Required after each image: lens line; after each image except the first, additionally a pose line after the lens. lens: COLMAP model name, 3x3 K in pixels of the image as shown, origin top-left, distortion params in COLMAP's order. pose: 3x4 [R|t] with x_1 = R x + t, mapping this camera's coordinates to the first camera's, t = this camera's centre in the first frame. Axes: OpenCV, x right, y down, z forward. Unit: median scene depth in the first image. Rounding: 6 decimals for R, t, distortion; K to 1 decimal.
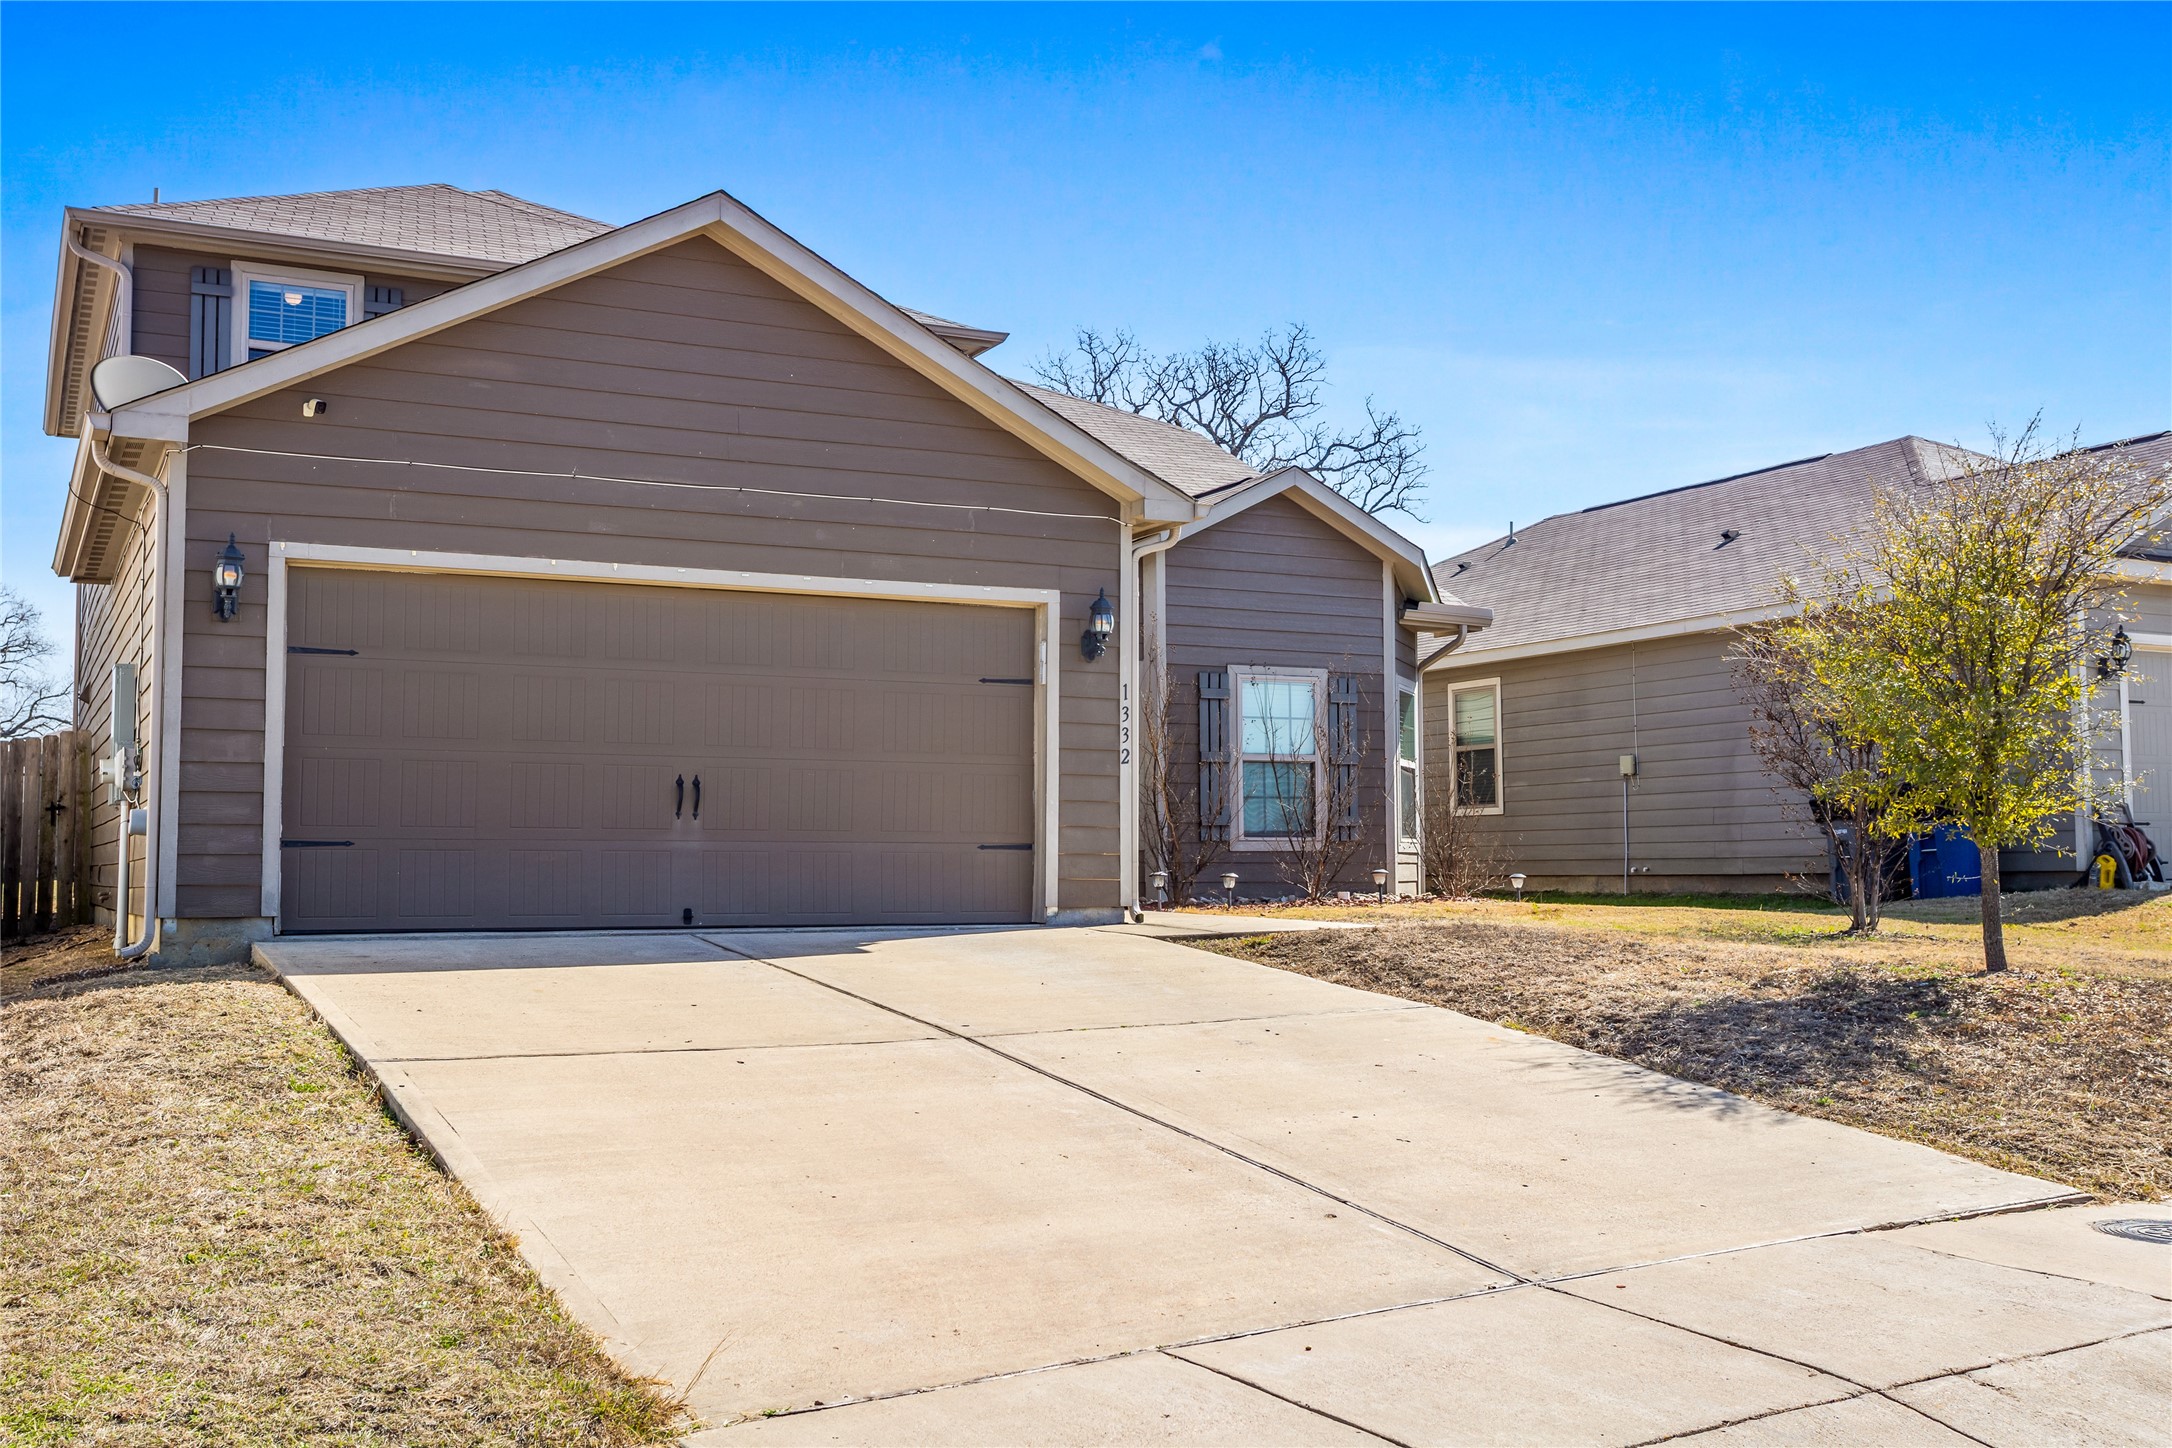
lens RADIAL K [[2149.8, 0, 1086.0], [0, 2149.8, 724.0], [0, 0, 1]] dist [-0.000609, -0.006765]
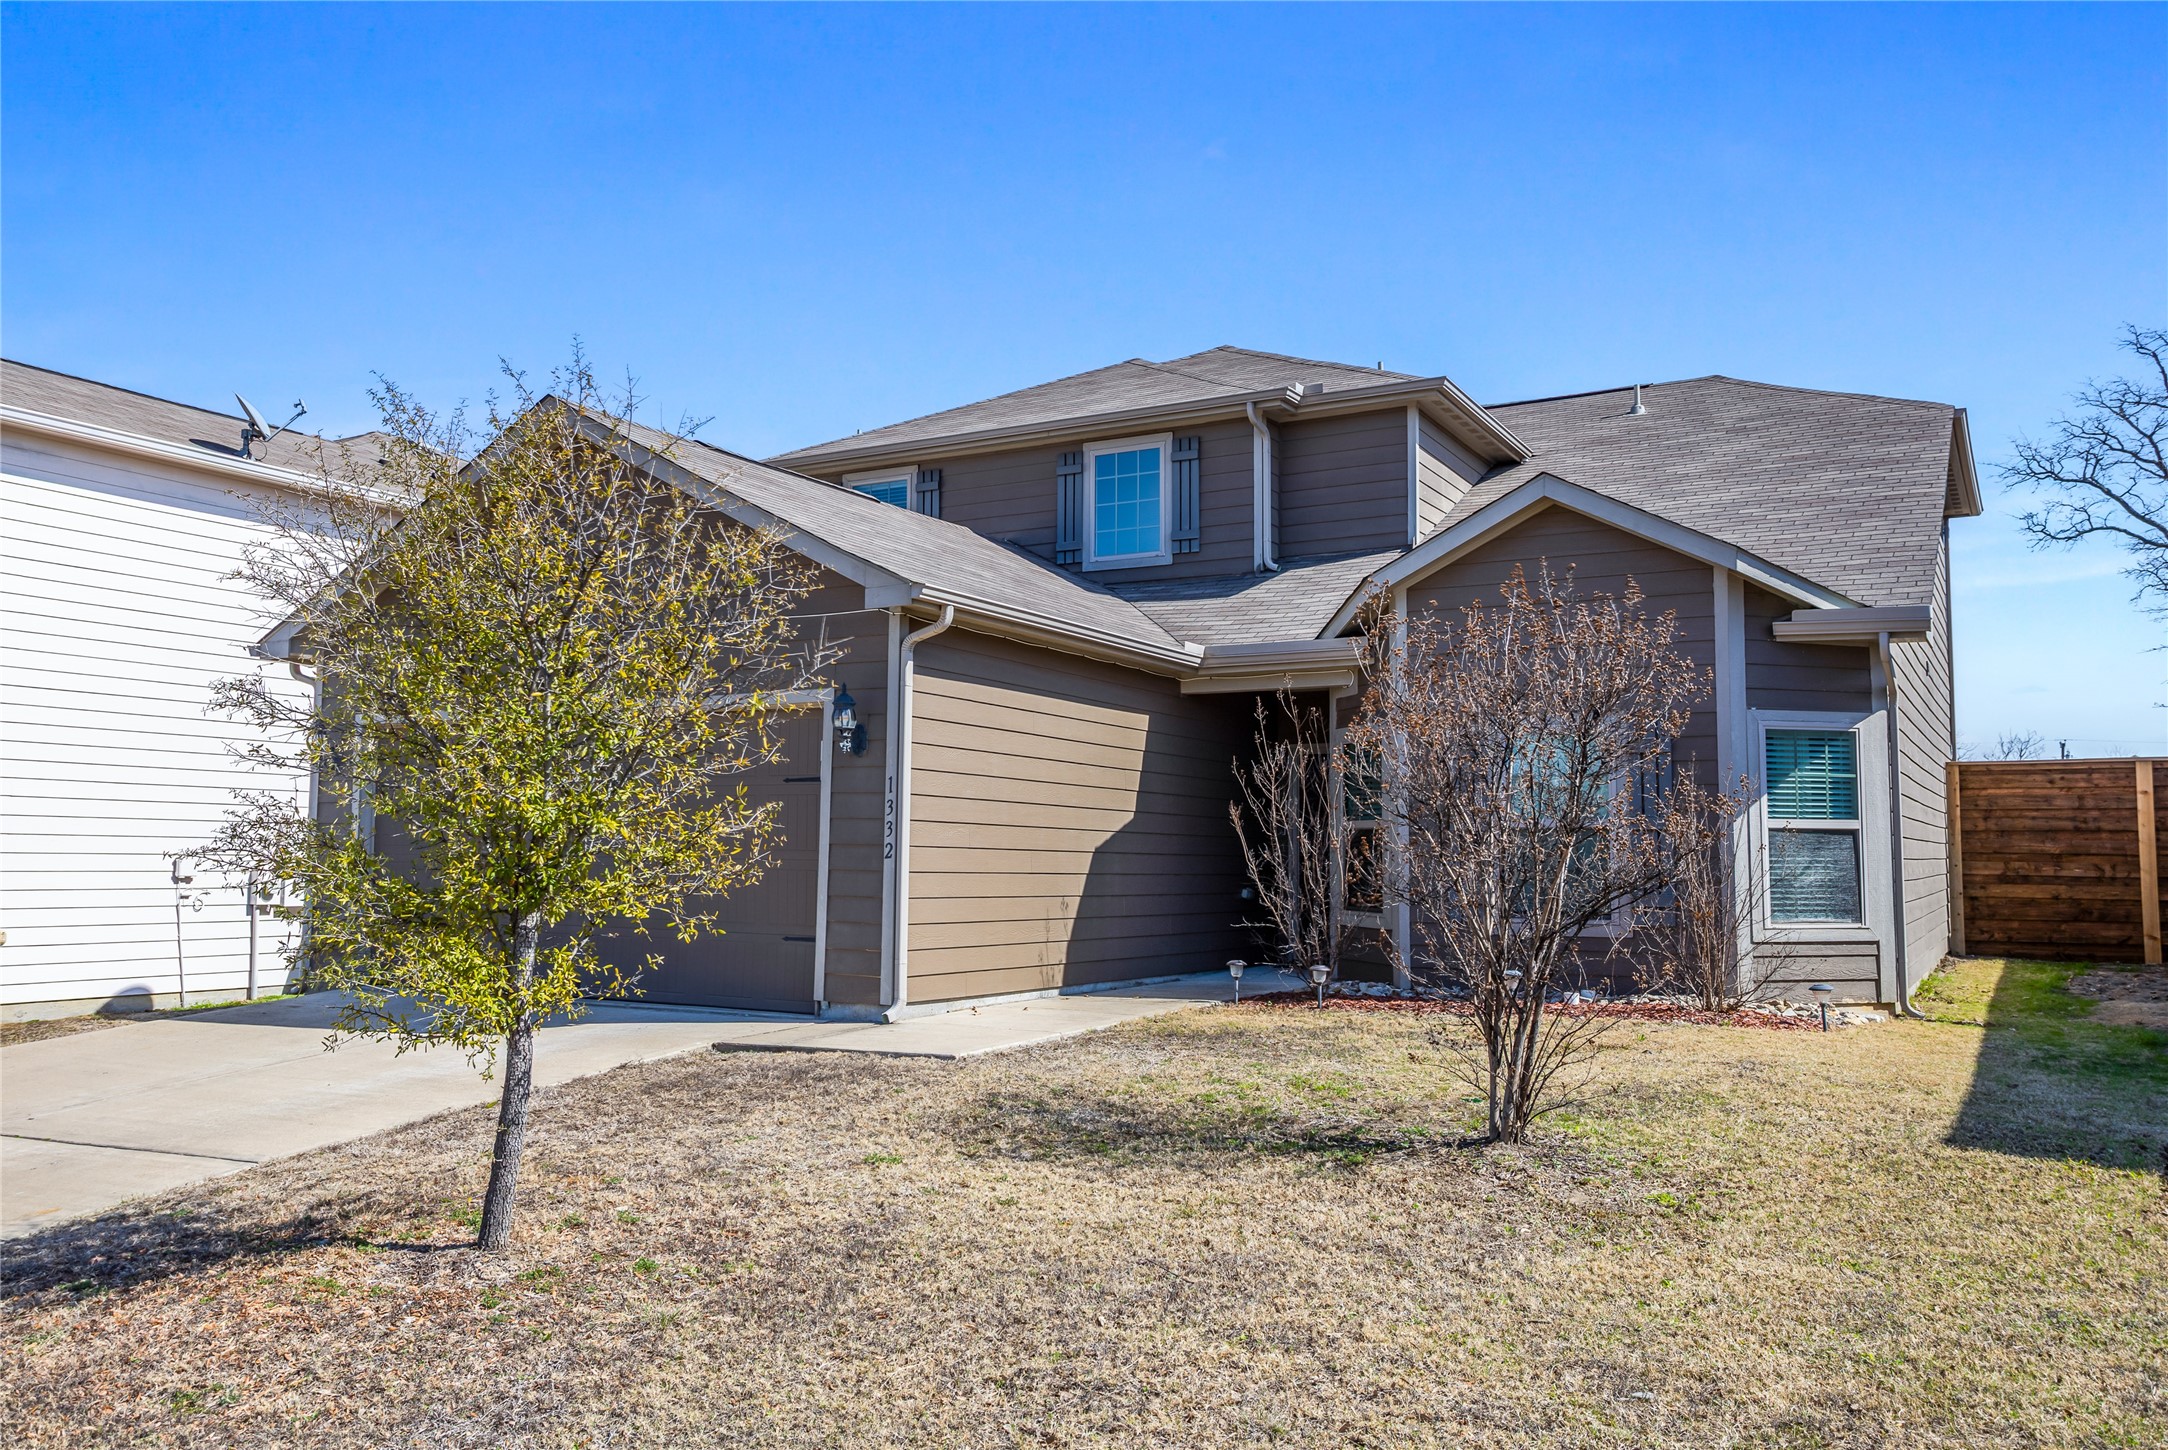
lens RADIAL K [[1718.2, 0, 1084.0], [0, 1718.2, 725.0], [0, 0, 1]] dist [-0.007239, -0.002155]
pose [[0.553455, -0.063946, -0.830420, 0.768293], [0.050117, 0.997798, -0.043434, -0.003700], [0.831370, -0.017580, 0.555442, 0.685156]]
